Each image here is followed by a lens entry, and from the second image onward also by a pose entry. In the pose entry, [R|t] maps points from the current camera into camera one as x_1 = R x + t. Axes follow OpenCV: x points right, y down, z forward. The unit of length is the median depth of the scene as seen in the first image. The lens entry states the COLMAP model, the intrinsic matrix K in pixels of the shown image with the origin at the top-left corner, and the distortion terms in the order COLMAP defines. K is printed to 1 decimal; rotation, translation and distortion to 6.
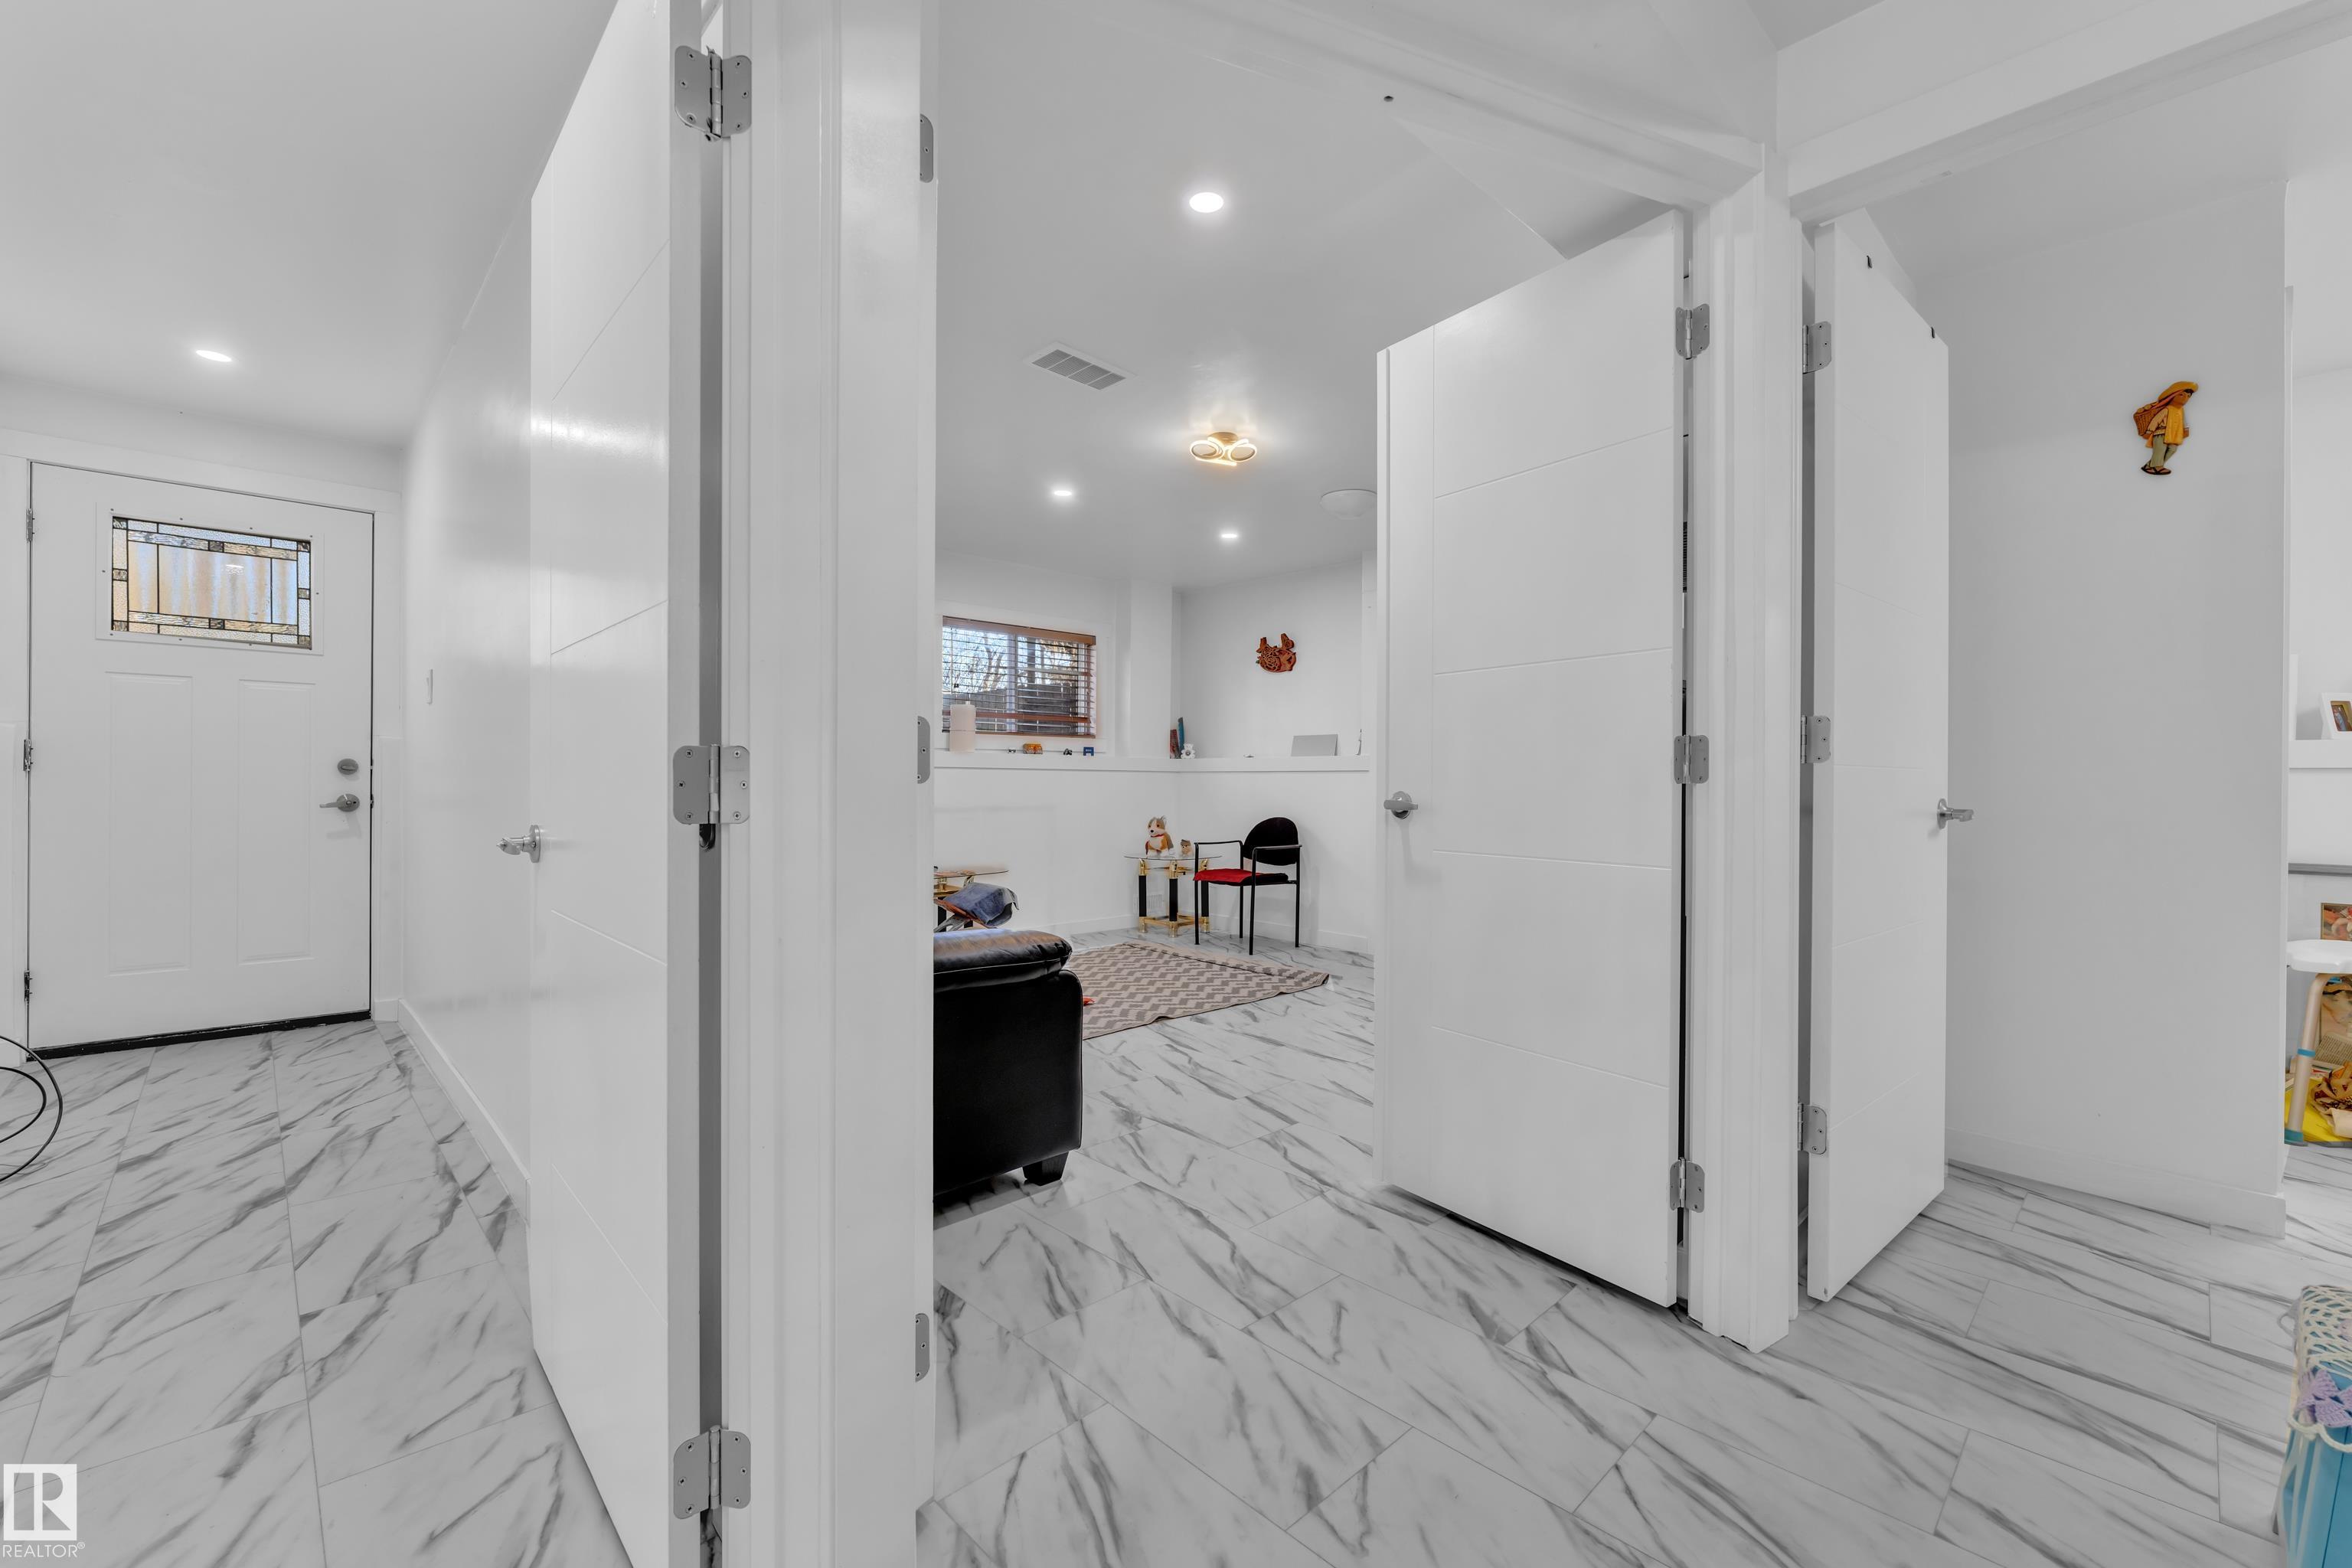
lens RADIAL K [[954.3, 0, 1176.0], [0, 954.3, 784.0], [0, 0, 1]] dist [-0.000277, -0.000042]
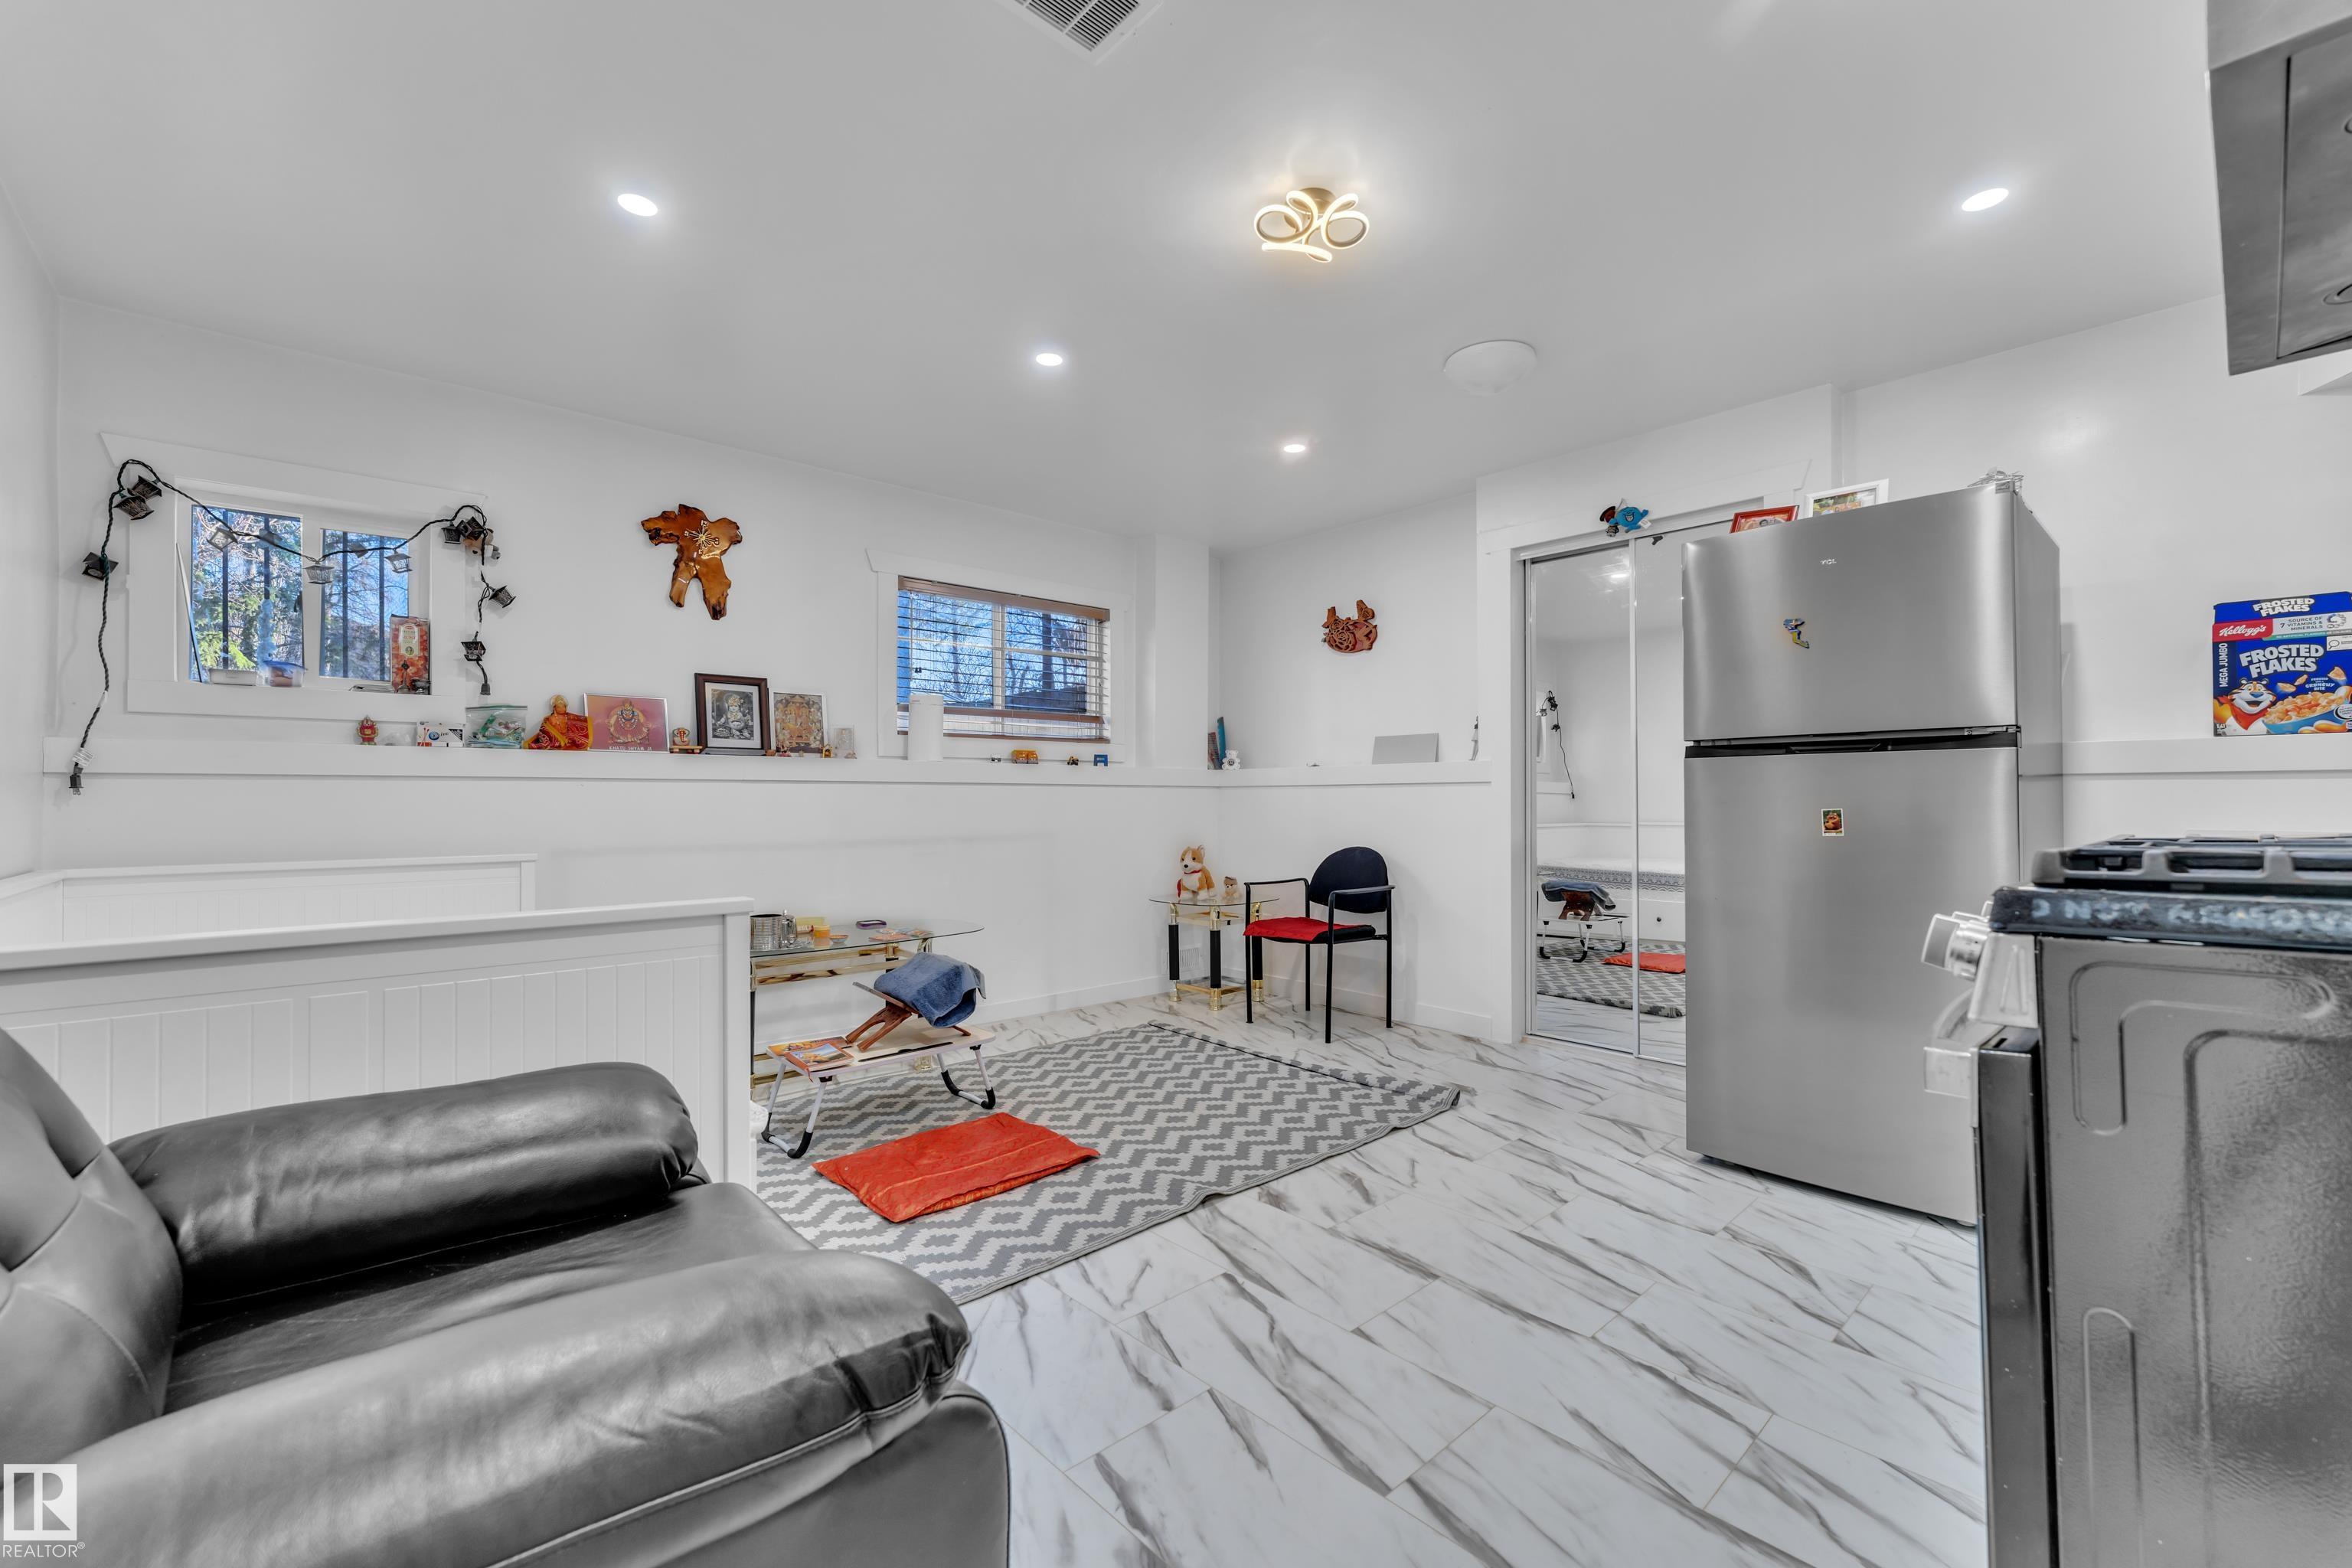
lens RADIAL K [[954.3, 0, 1176.0], [0, 954.3, 784.0], [0, 0, 1]] dist [-0.000277, -0.000042]
pose [[0.999560, -0.008450, -0.028420, -0.011877], [0.007909, 0.999786, -0.019092, -0.000698], [0.028575, 0.018859, 0.999414, 0.267402]]
